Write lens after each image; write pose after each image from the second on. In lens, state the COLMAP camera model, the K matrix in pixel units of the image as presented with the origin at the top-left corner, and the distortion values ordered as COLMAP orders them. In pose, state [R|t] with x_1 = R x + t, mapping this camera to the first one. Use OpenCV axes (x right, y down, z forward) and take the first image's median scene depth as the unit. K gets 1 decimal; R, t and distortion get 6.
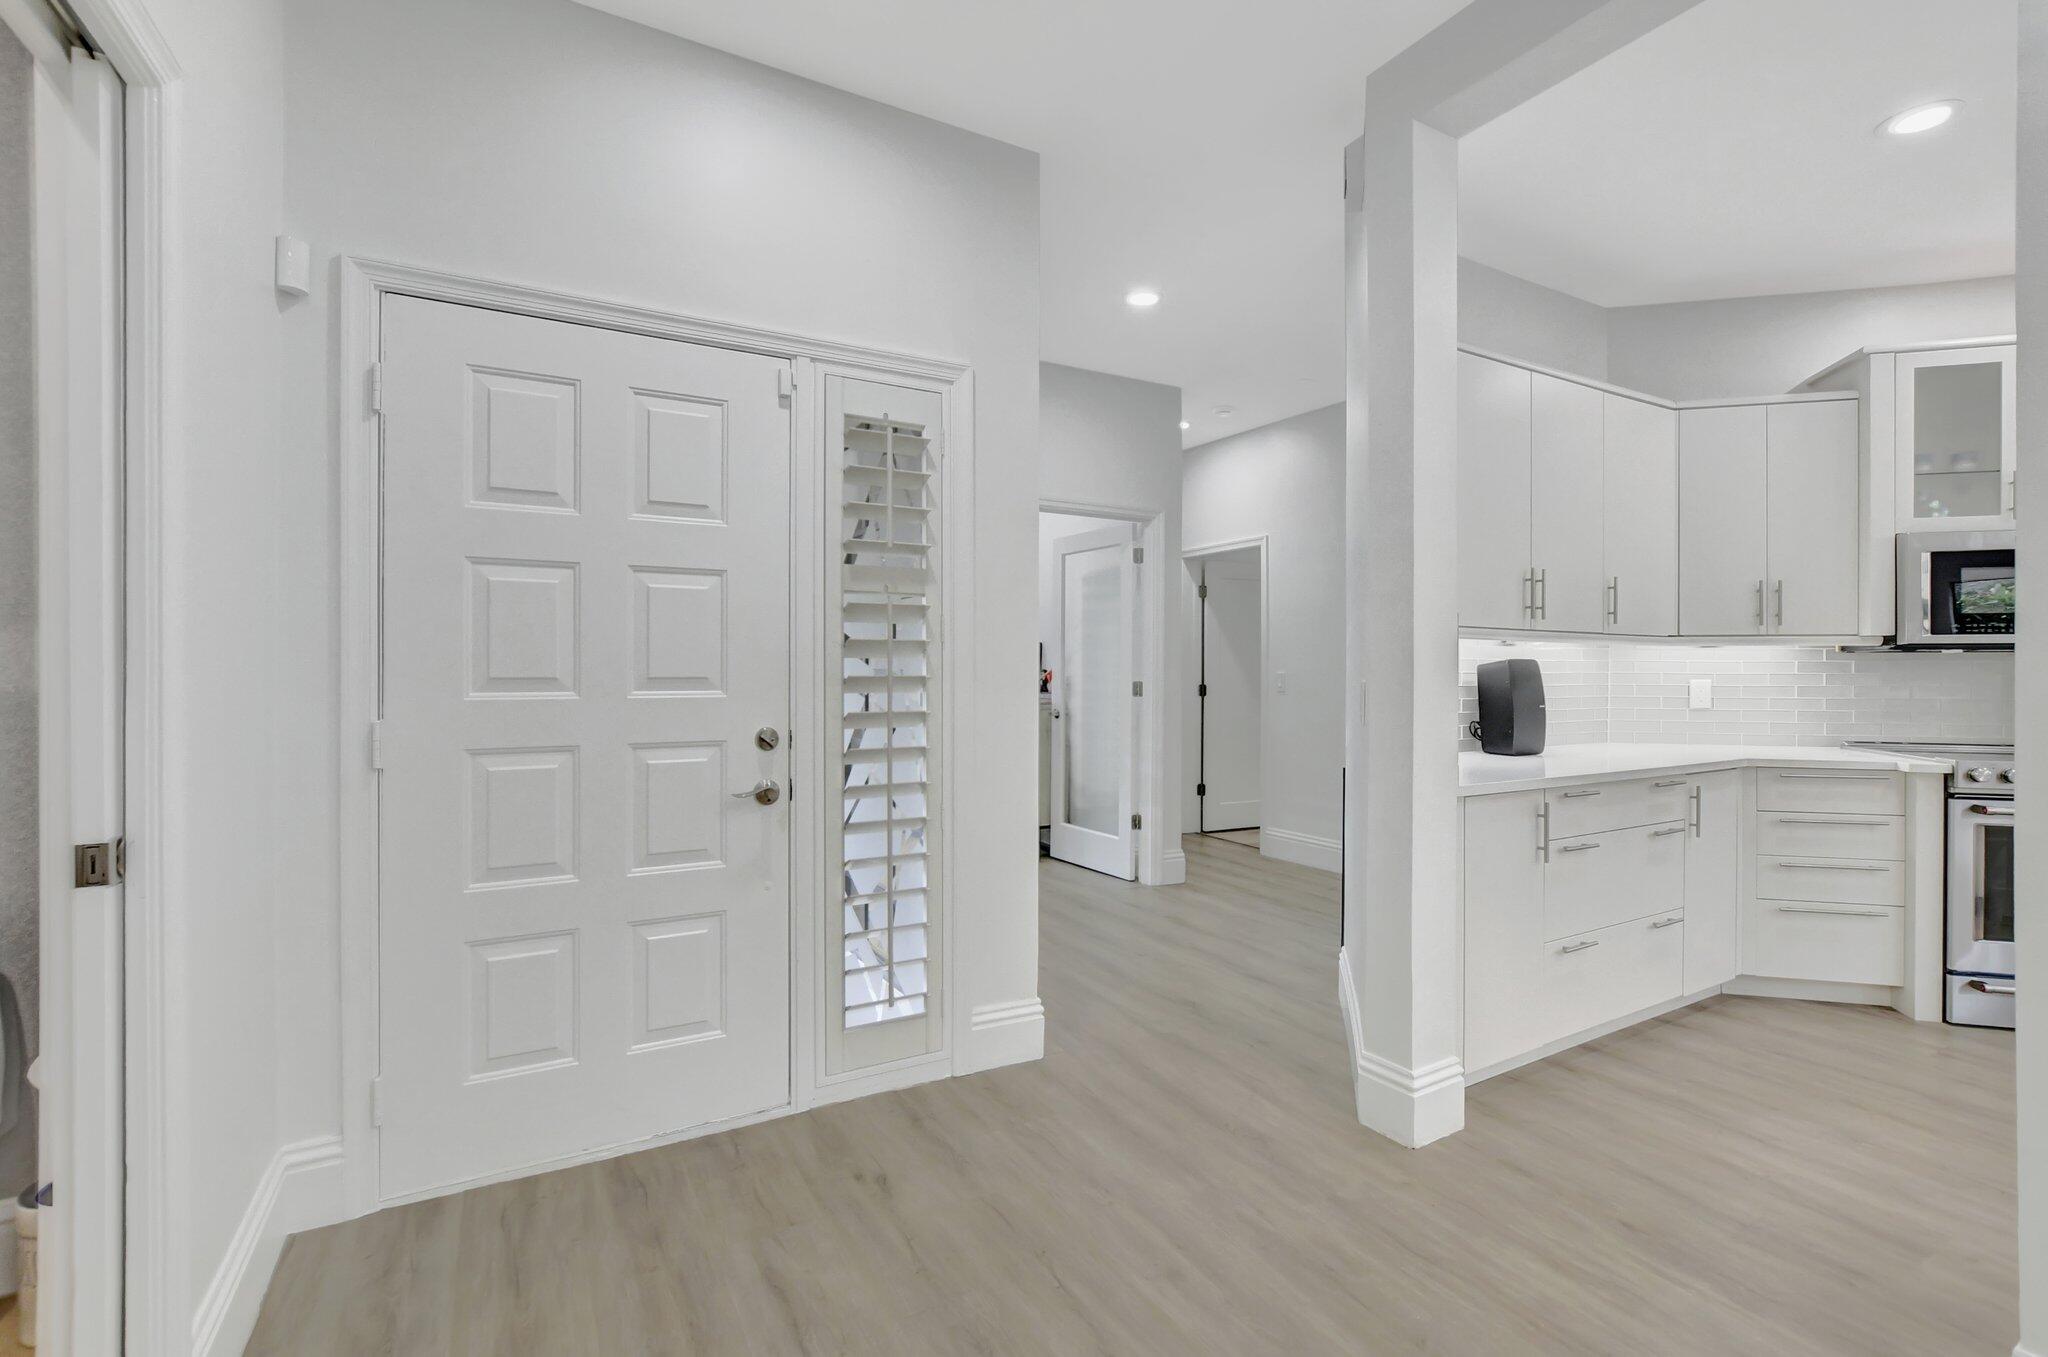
lens RADIAL K [[913.7, 0, 1023.1], [0, 913.7, 671.1], [0, 0, 1]] dist [-0.019121, 0.003710]
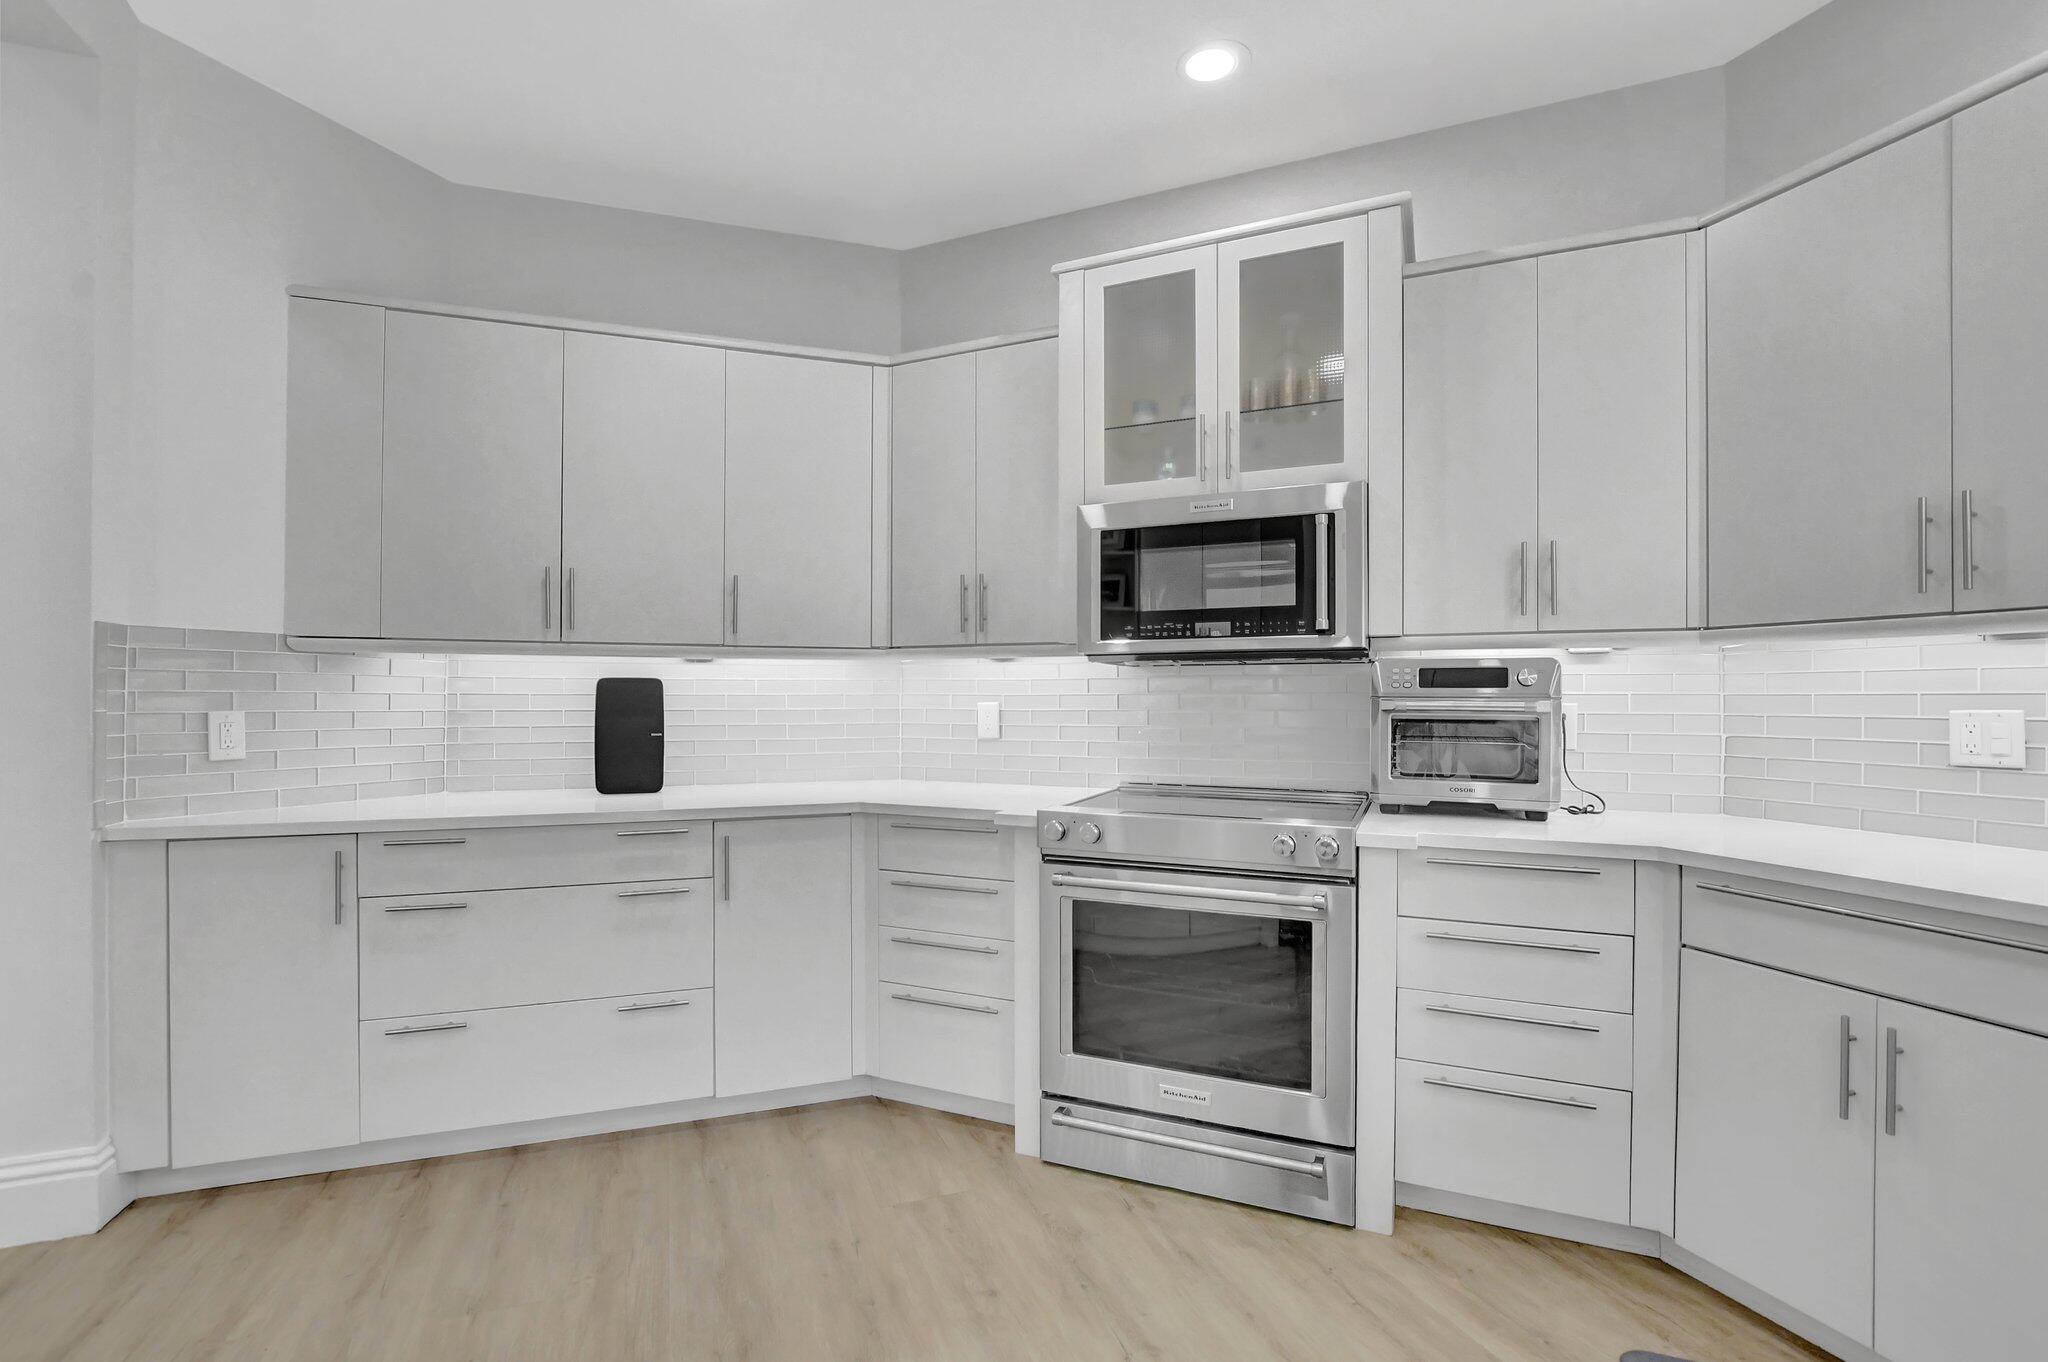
lens RADIAL K [[959.9, 0, 1021.8], [0, 959.9, 698.8], [0, 0, 1]] dist [-0.007528, 0.001343]
pose [[0.986700, -0.003508, -0.162515, 1.072605], [0.003247, 0.999993, -0.001873, 0.009060], [0.162520, 0.001321, 0.986704, 0.198389]]
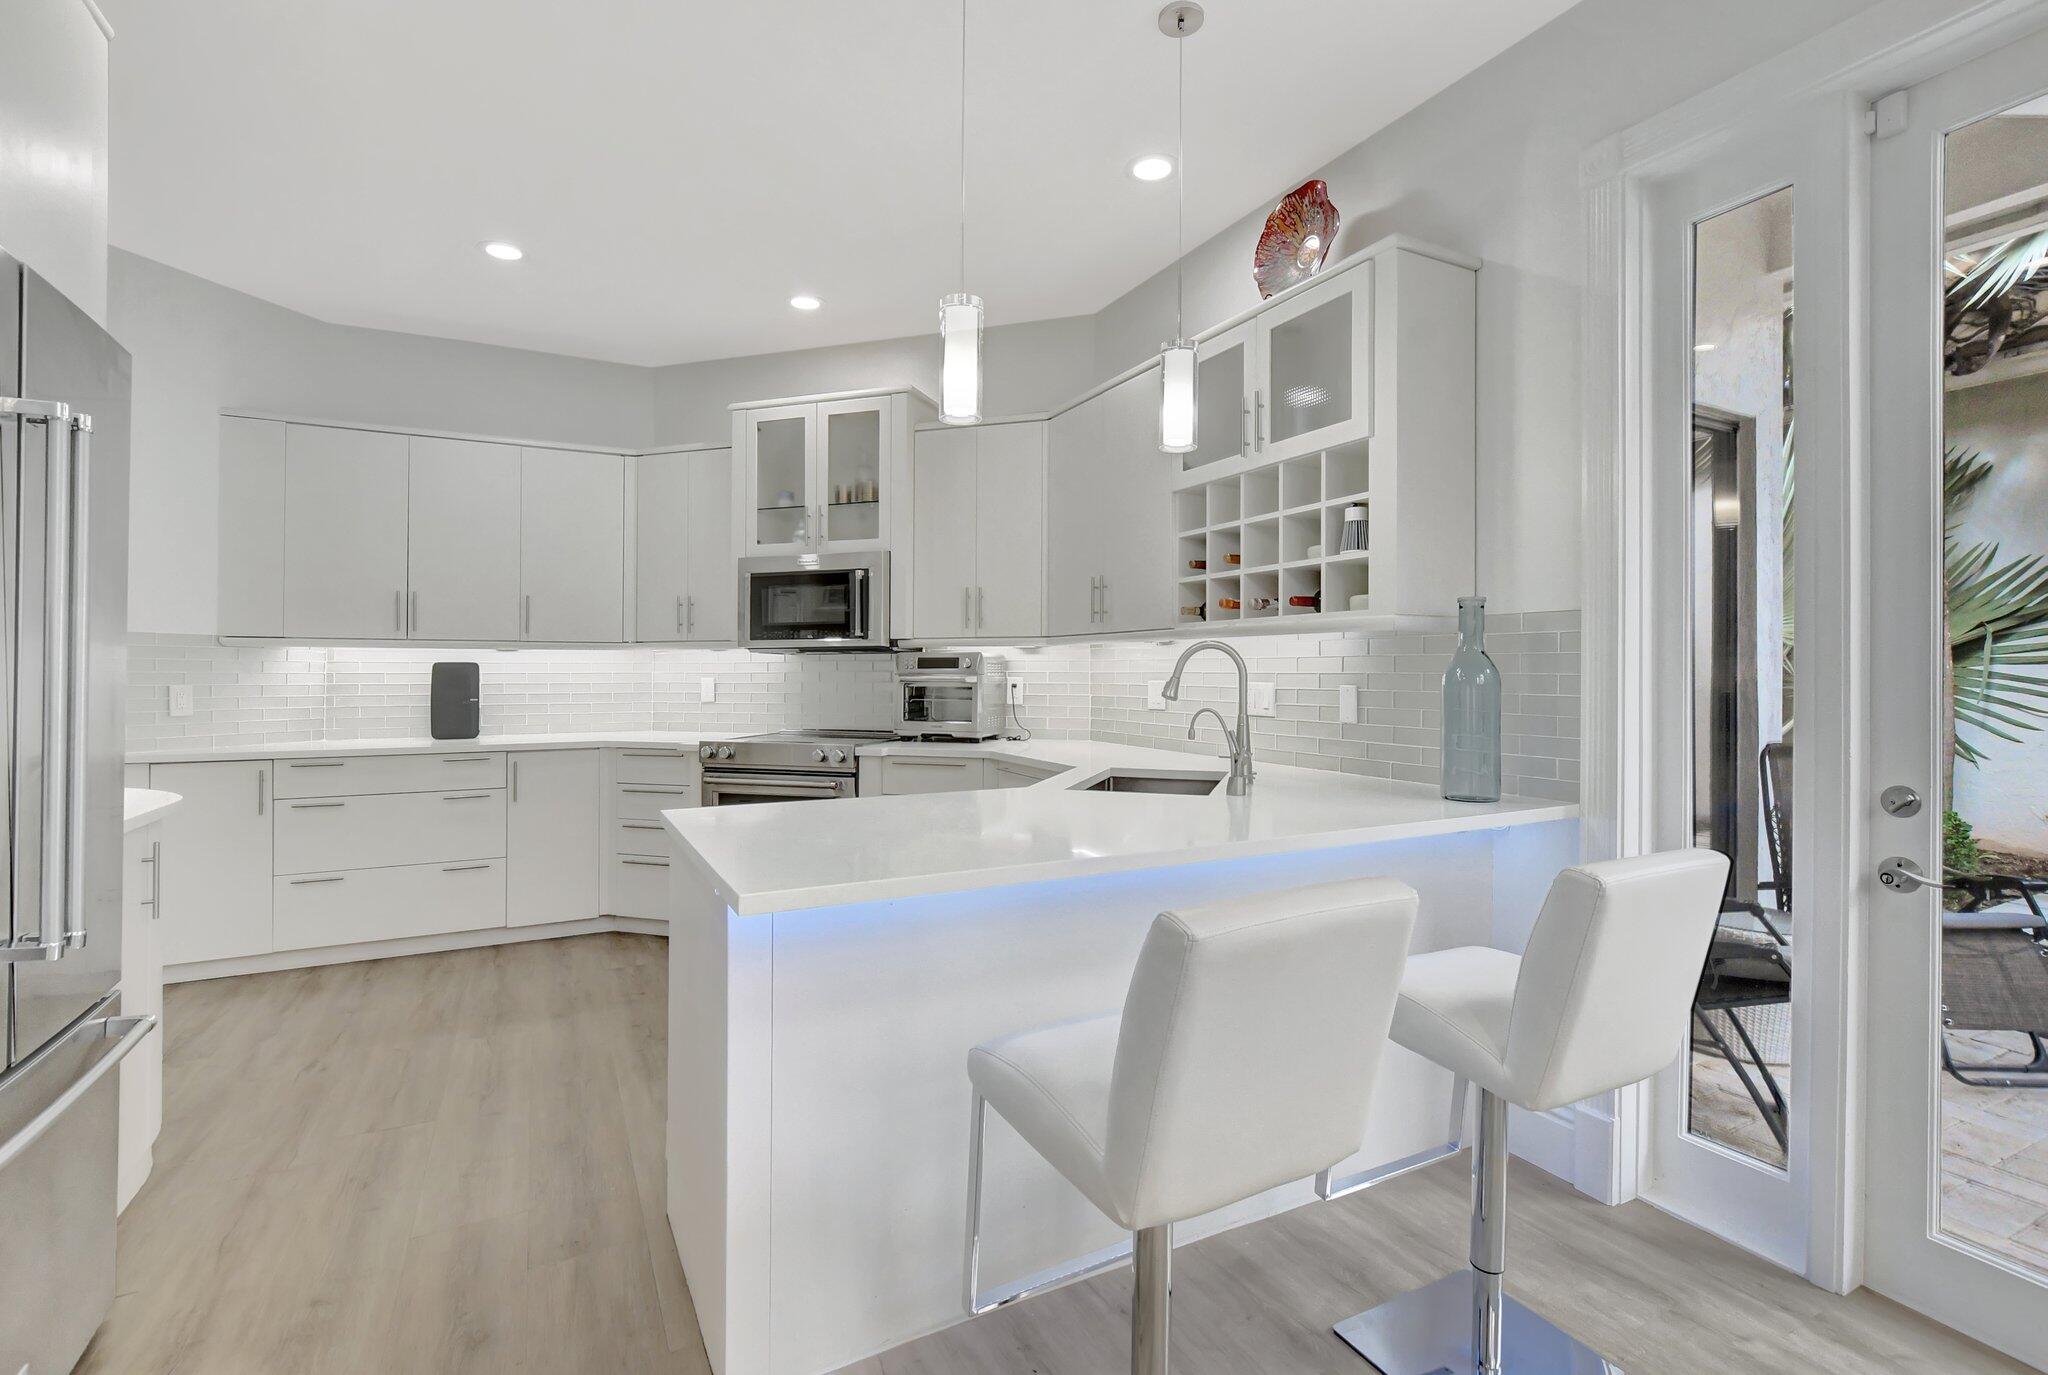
lens RADIAL K [[970.7, 0, 990.0], [0, 970.7, 667.7], [0, 0, 1]] dist [0.001349, 0.000773]
pose [[0.996512, -0.006612, -0.083188, 1.436665], [0.005814, 0.999935, -0.009825, 0.011973], [0.083248, 0.009307, 0.996485, -0.287035]]
